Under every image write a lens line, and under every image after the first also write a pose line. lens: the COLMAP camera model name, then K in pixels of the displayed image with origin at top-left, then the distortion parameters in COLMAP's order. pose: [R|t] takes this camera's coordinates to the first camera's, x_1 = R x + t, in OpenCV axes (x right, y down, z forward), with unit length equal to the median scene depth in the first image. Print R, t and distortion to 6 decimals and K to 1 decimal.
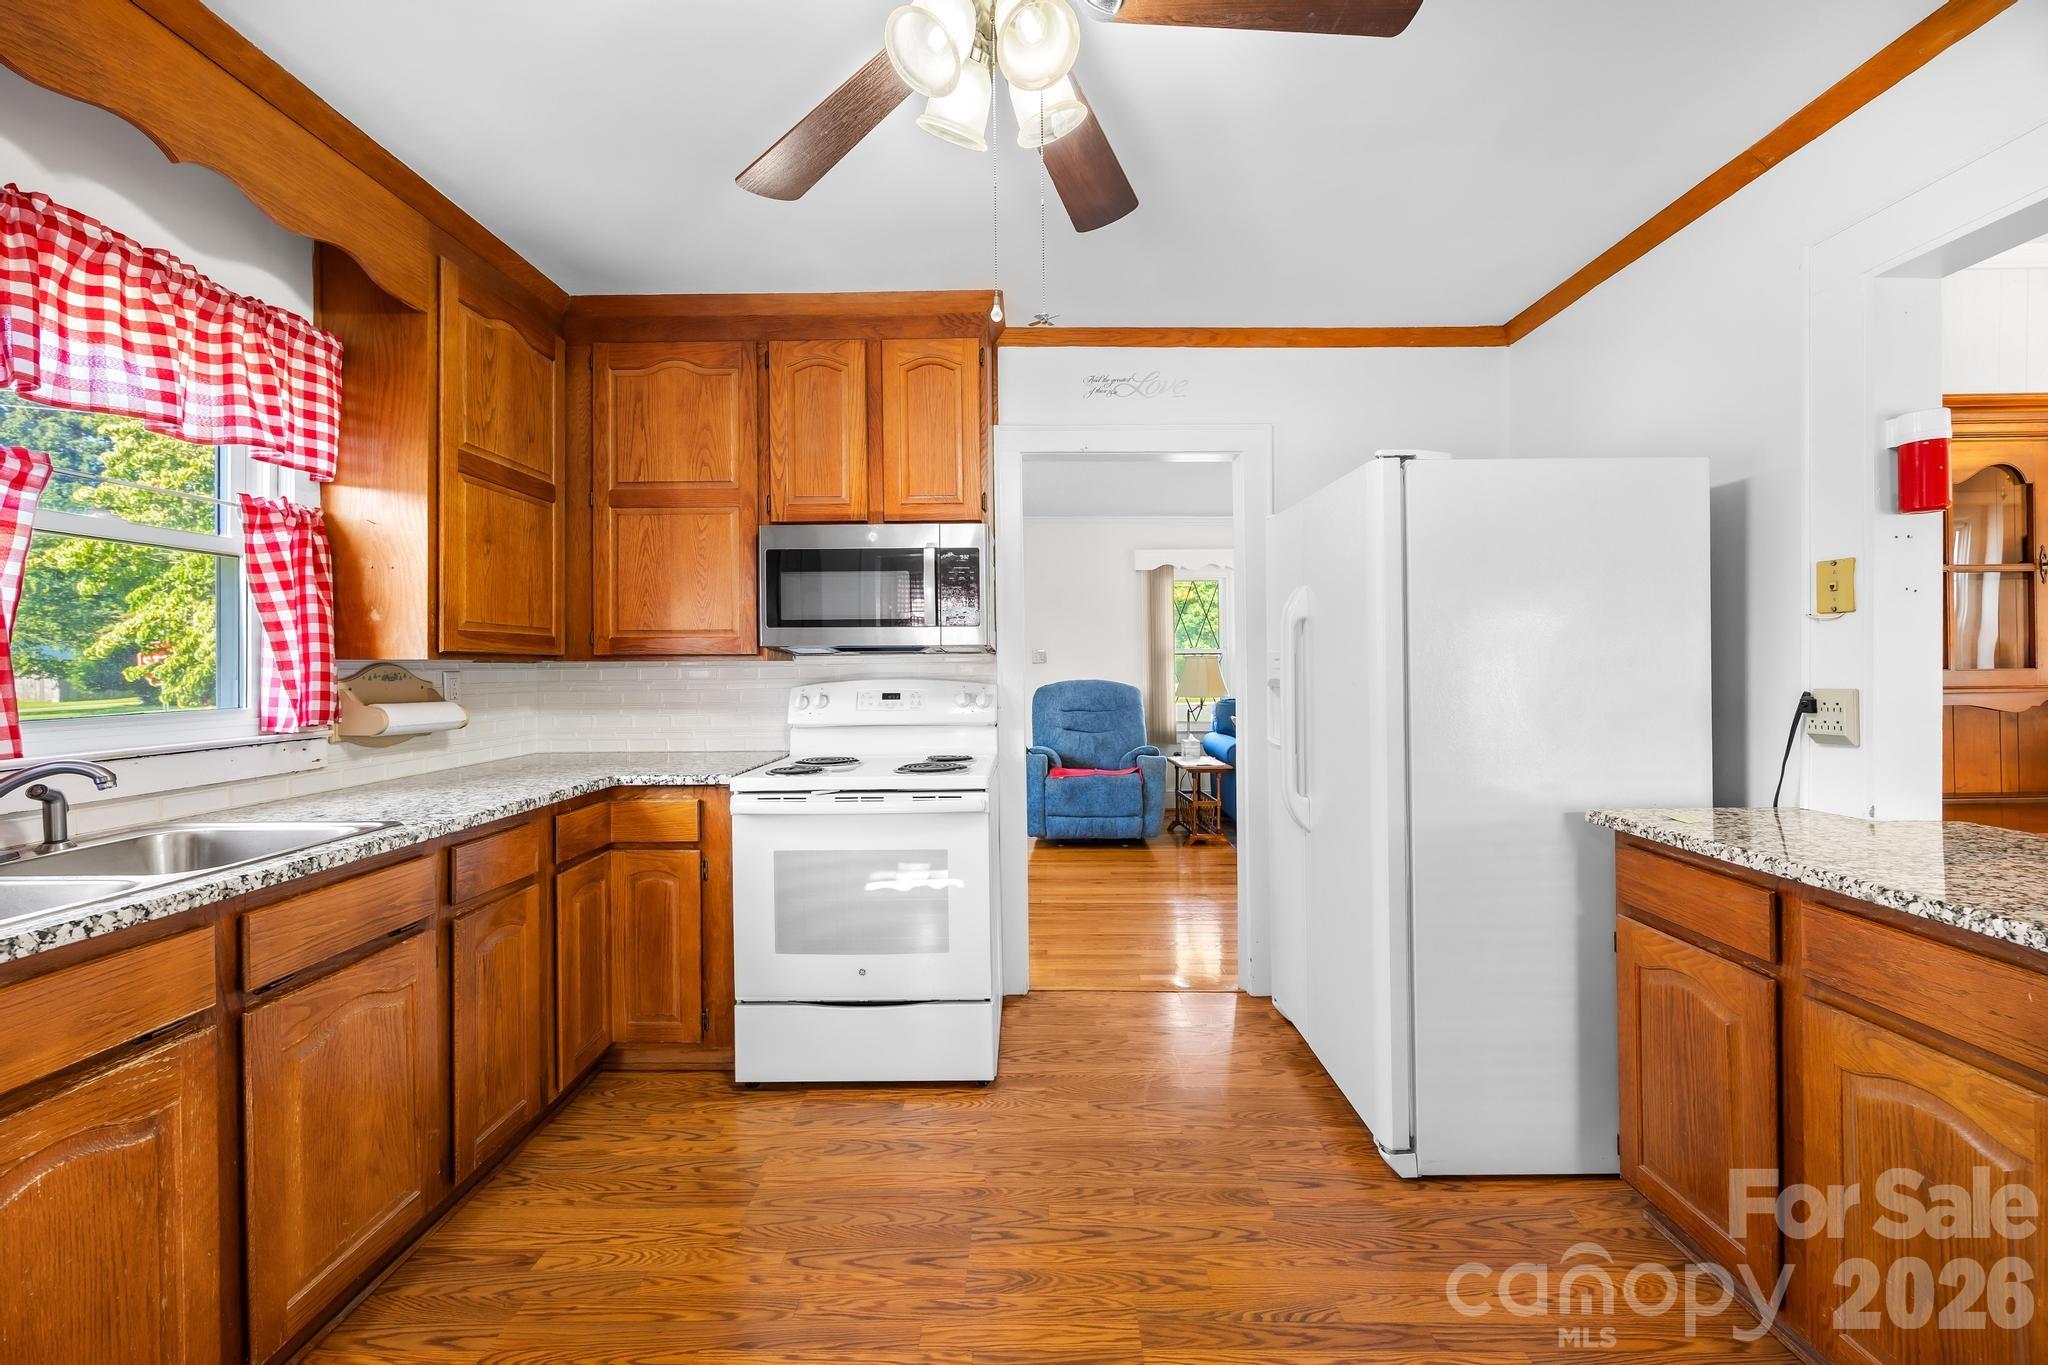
lens RADIAL K [[805.1, 0, 1030.5], [0, 805.1, 648.7], [0, 0, 1]] dist [-0.004956, 0.000809]
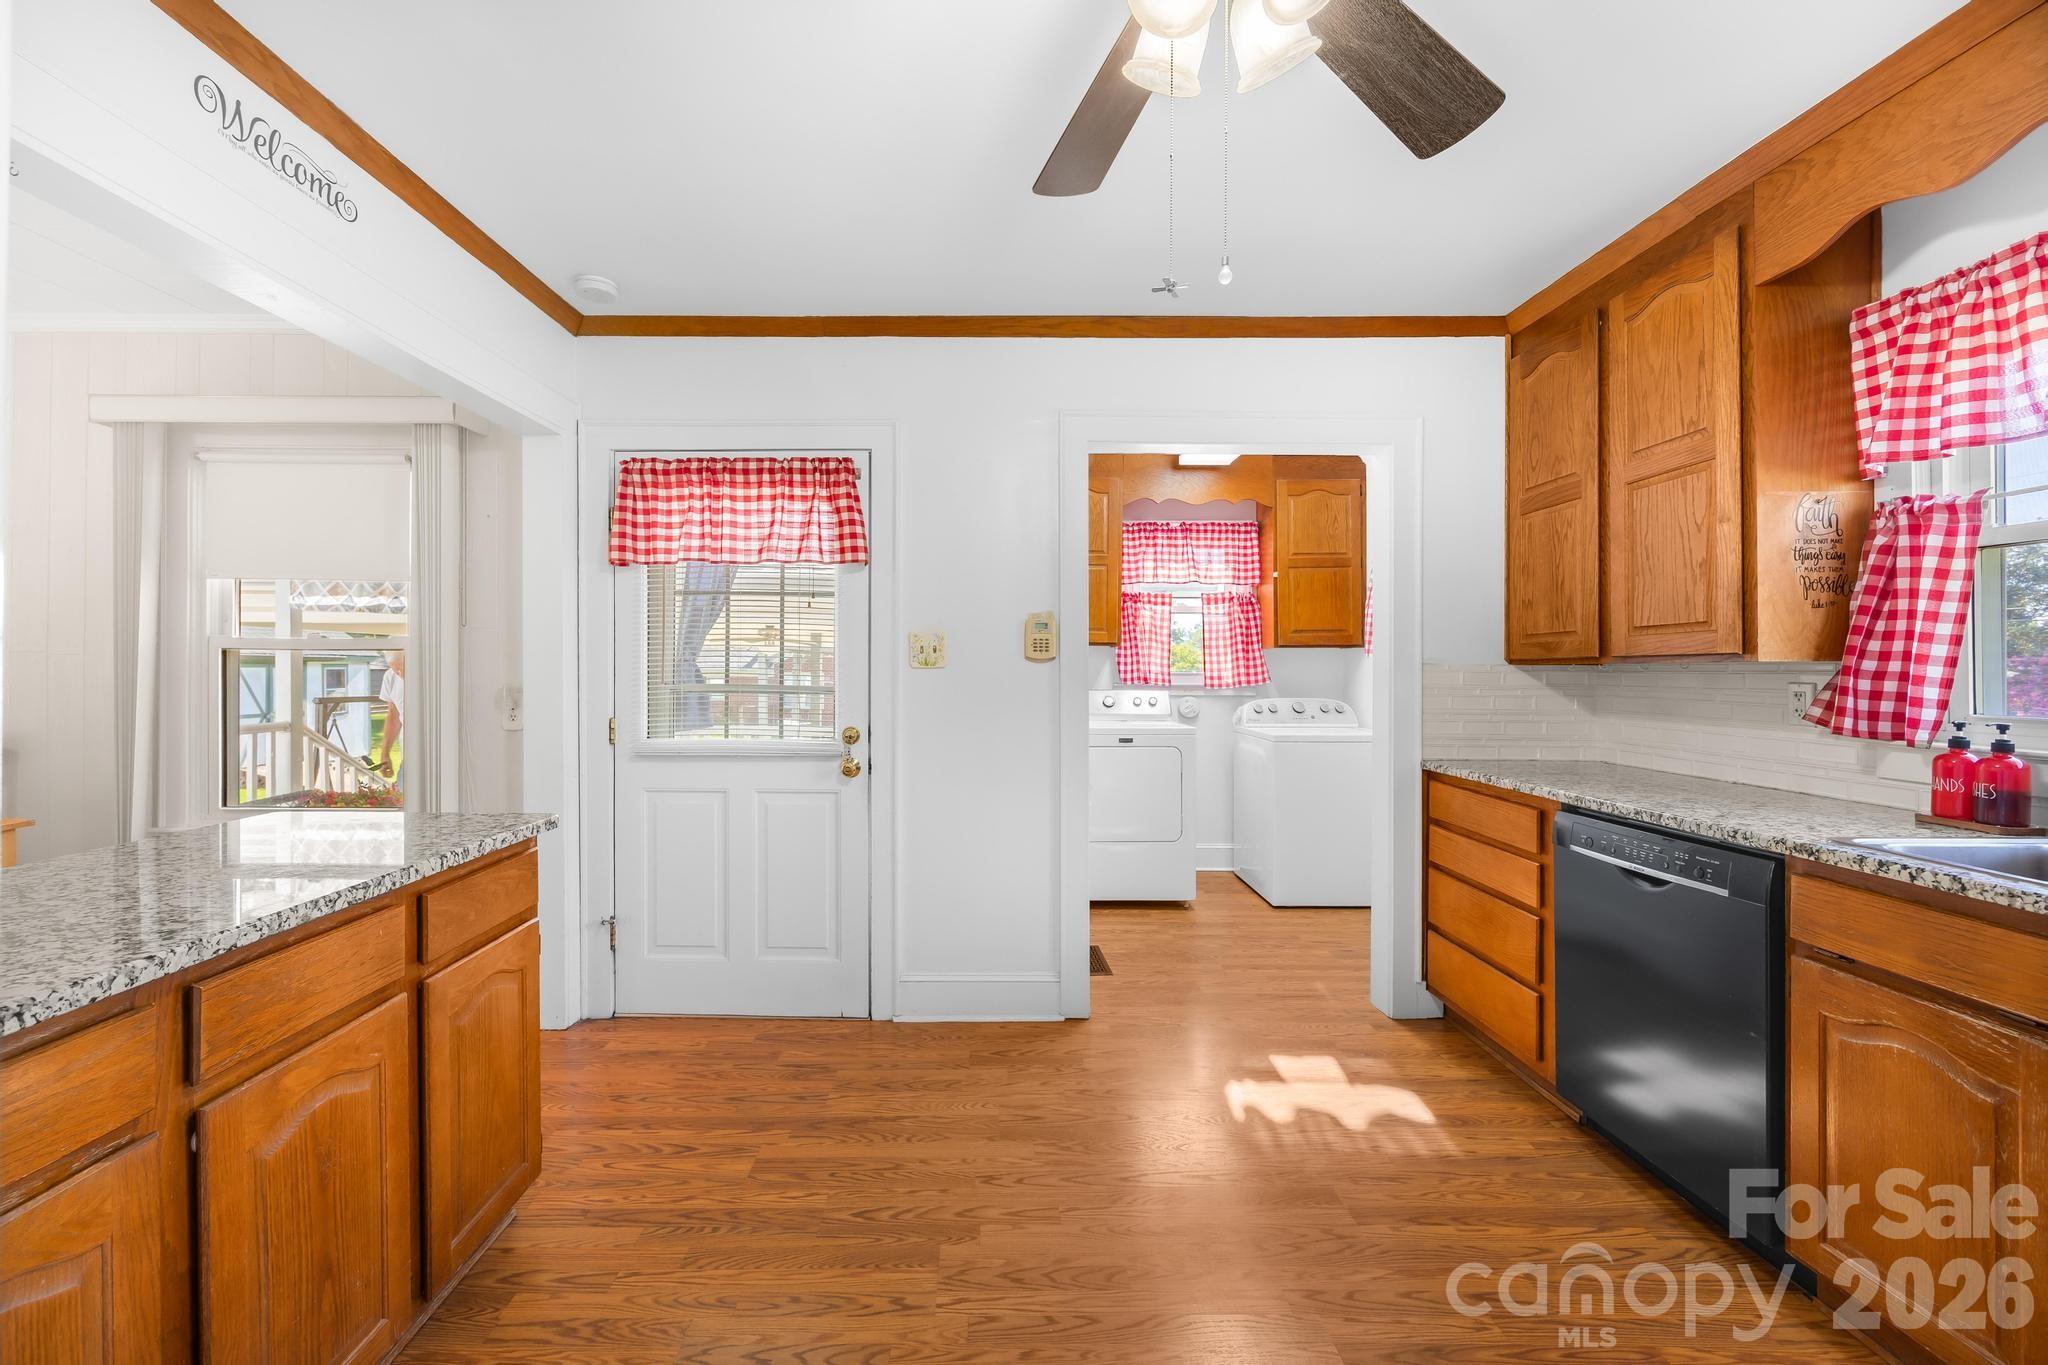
lens RADIAL K [[805.1, 0, 966.3], [0, 805.1, 671.2], [0, 0, 1]] dist [-0.004956, 0.000809]
pose [[-0.999605, 0.003513, 0.027888, 0.128642], [0.003043, 0.999853, -0.016888, 0.019656], [-0.027943, -0.016796, -0.999468, 1.054301]]
